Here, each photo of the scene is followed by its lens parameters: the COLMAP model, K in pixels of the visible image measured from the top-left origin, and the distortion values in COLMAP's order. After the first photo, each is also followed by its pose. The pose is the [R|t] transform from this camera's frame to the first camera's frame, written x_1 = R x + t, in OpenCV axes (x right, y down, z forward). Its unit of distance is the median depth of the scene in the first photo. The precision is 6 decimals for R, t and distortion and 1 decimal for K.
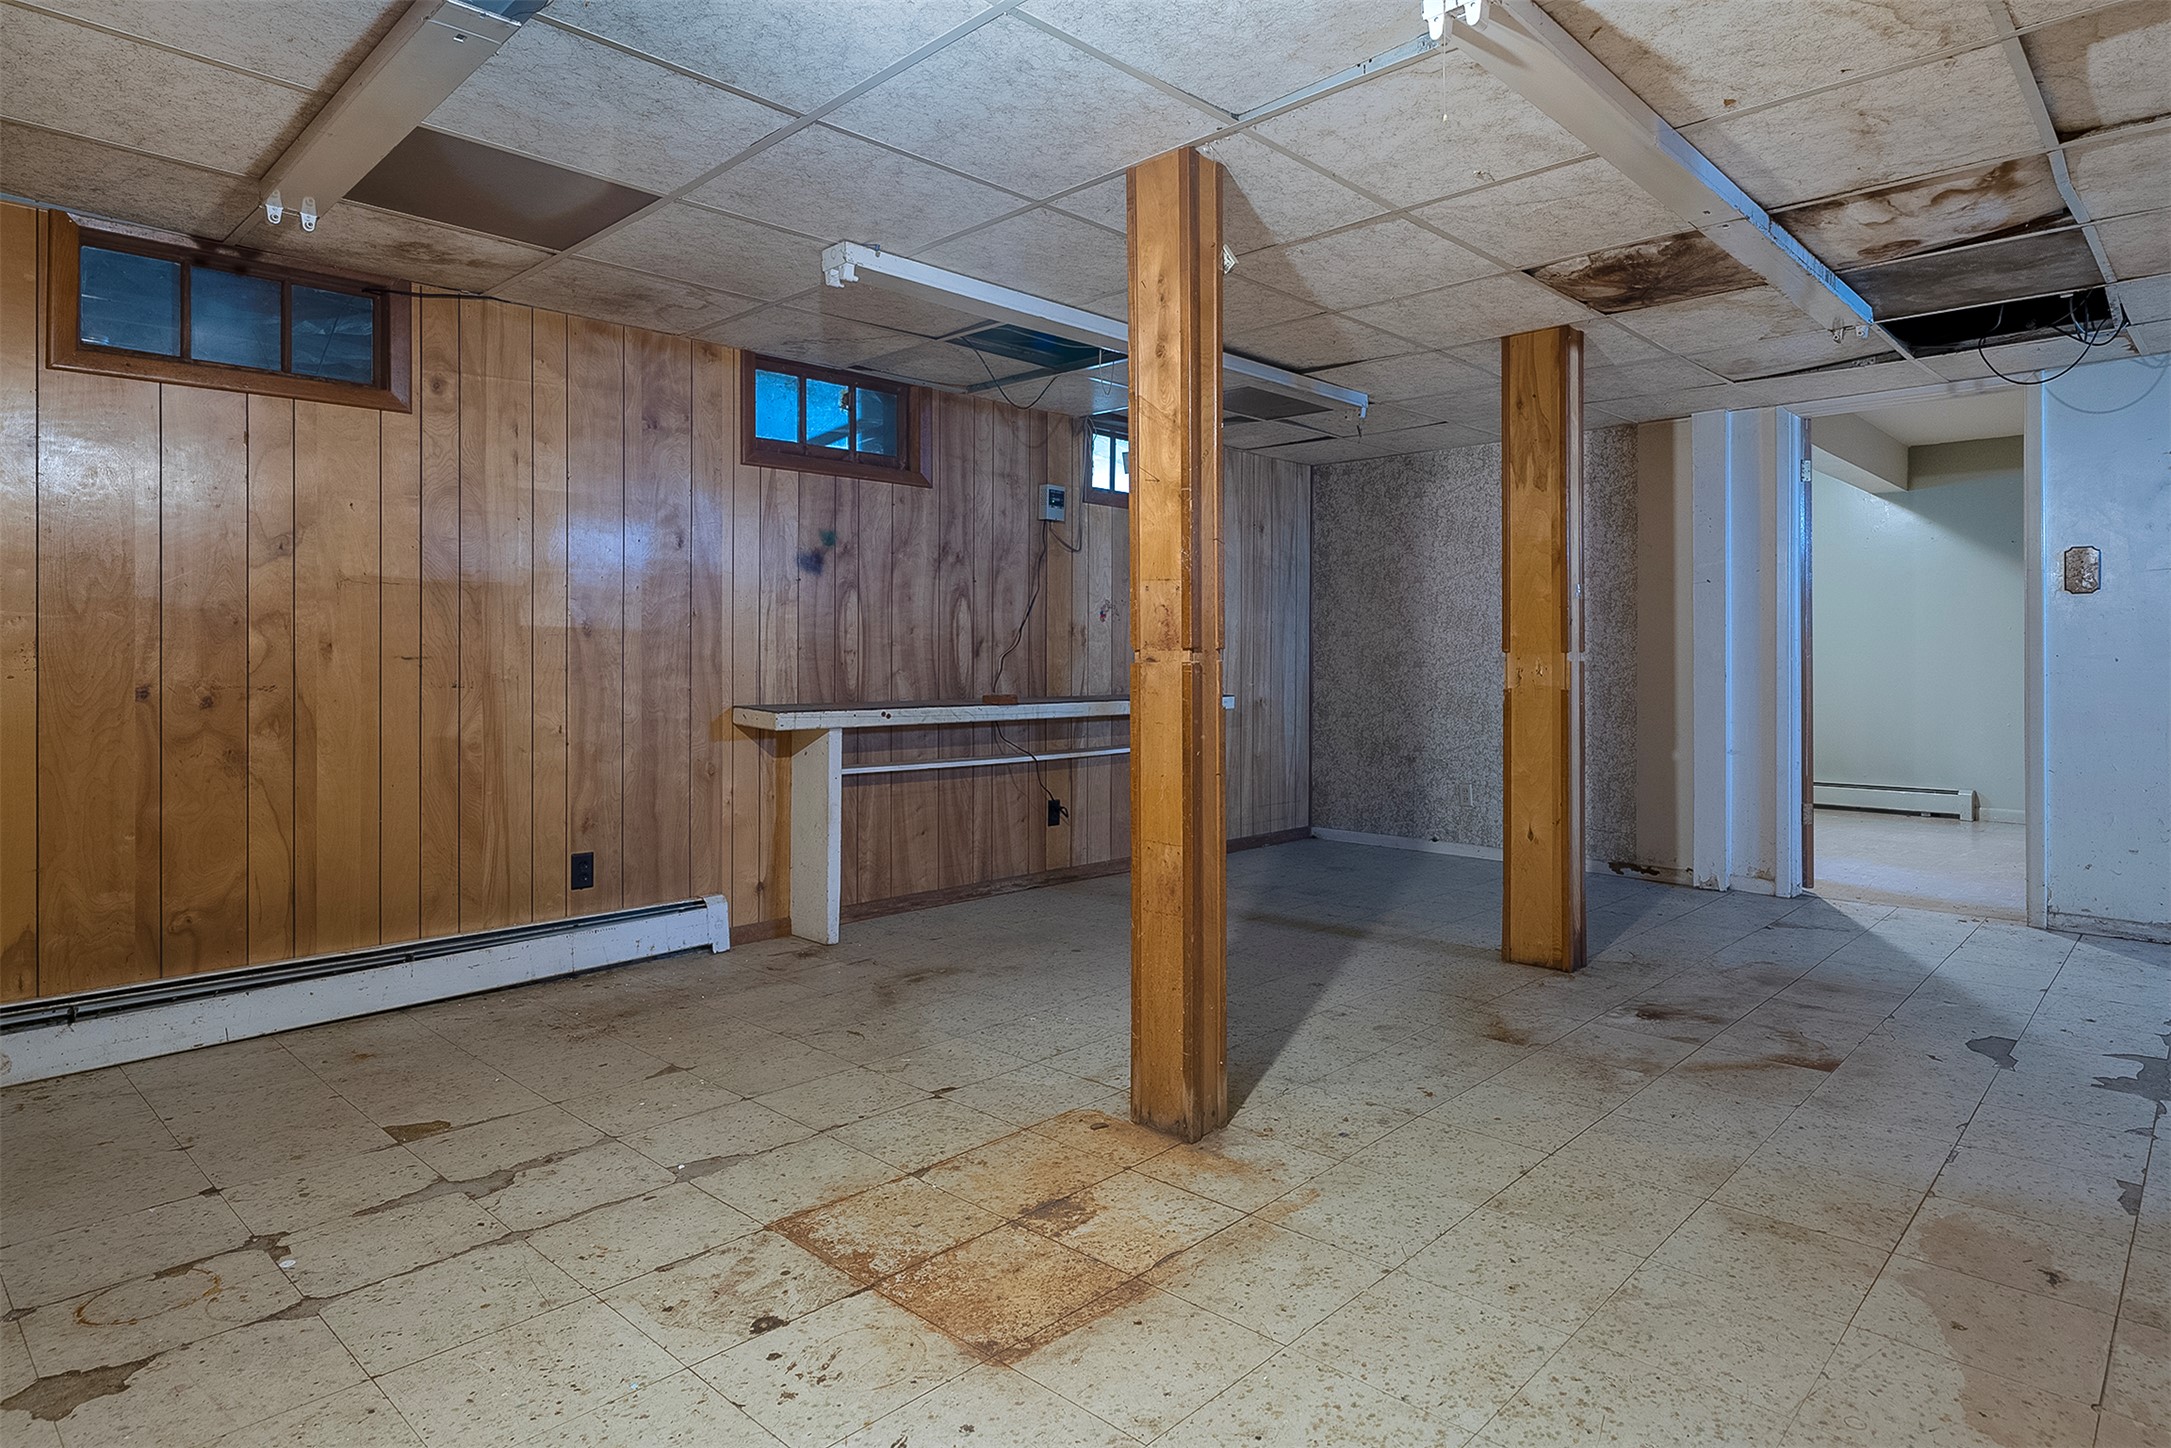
lens RADIAL K [[1217.3, 0, 1160.8], [0, 1217.3, 655.3], [0, 0, 1]] dist [0.004470, -0.000676]
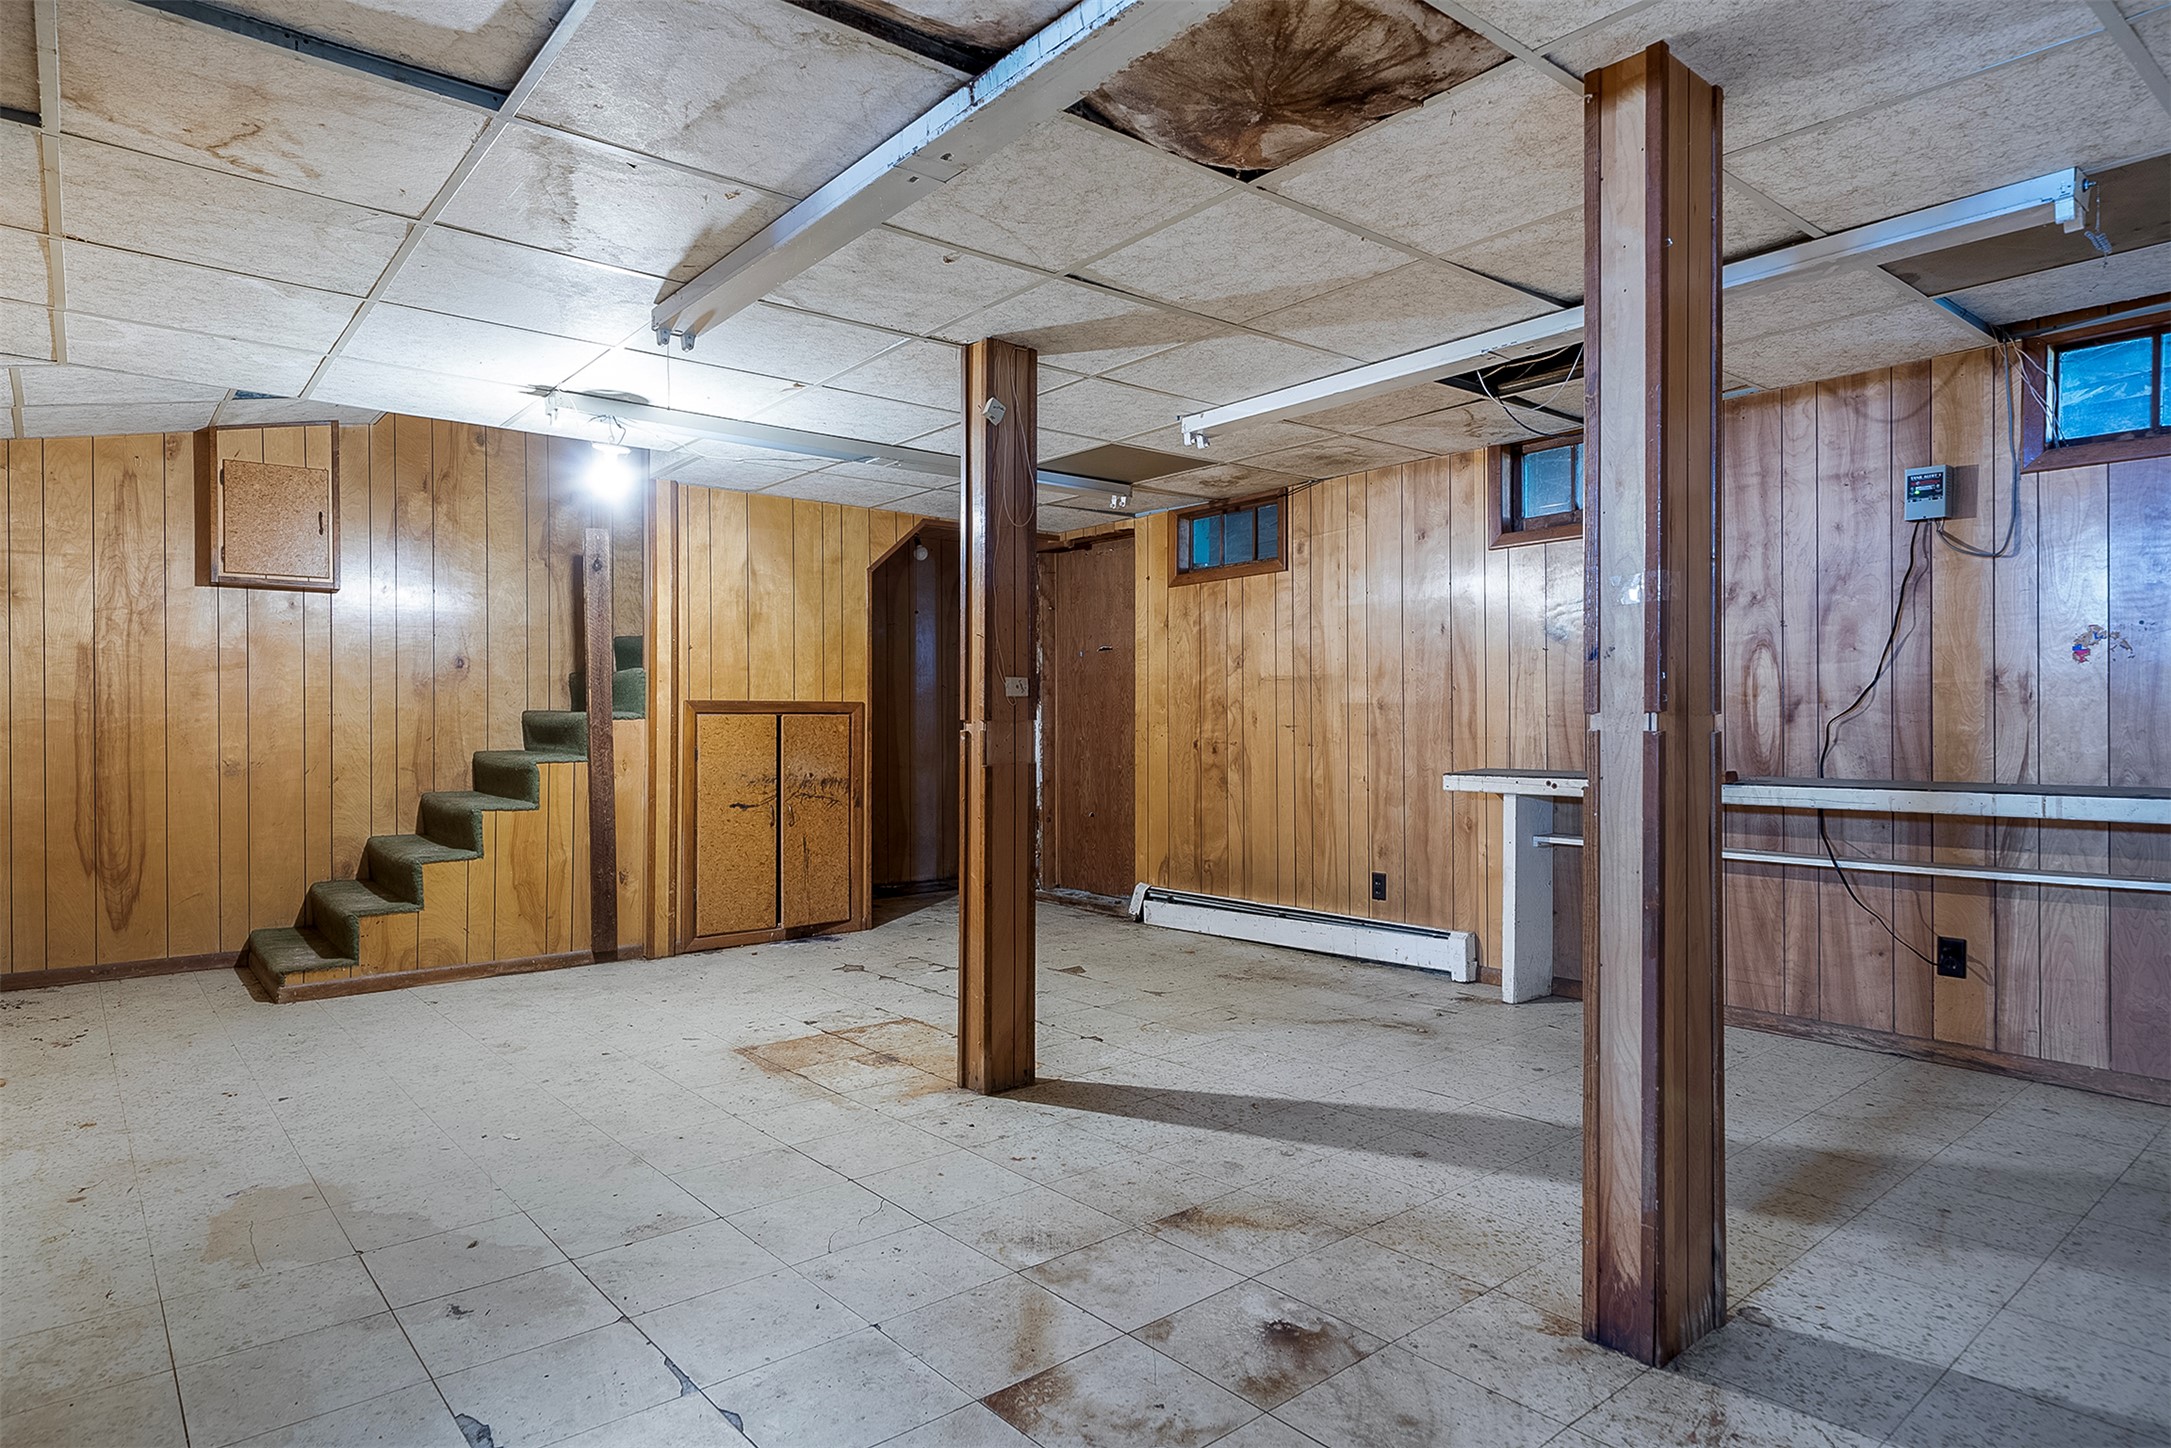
lens RADIAL K [[1210.5, 0, 1090.4], [0, 1210.5, 727.0], [0, 0, 1]] dist [0.003437, 0.000807]
pose [[-0.134005, 0.001385, -0.990980, 0.889082], [0.005899, 0.999982, 0.000600, 0.000902], [0.990963, -0.005765, -0.134011, 0.881799]]
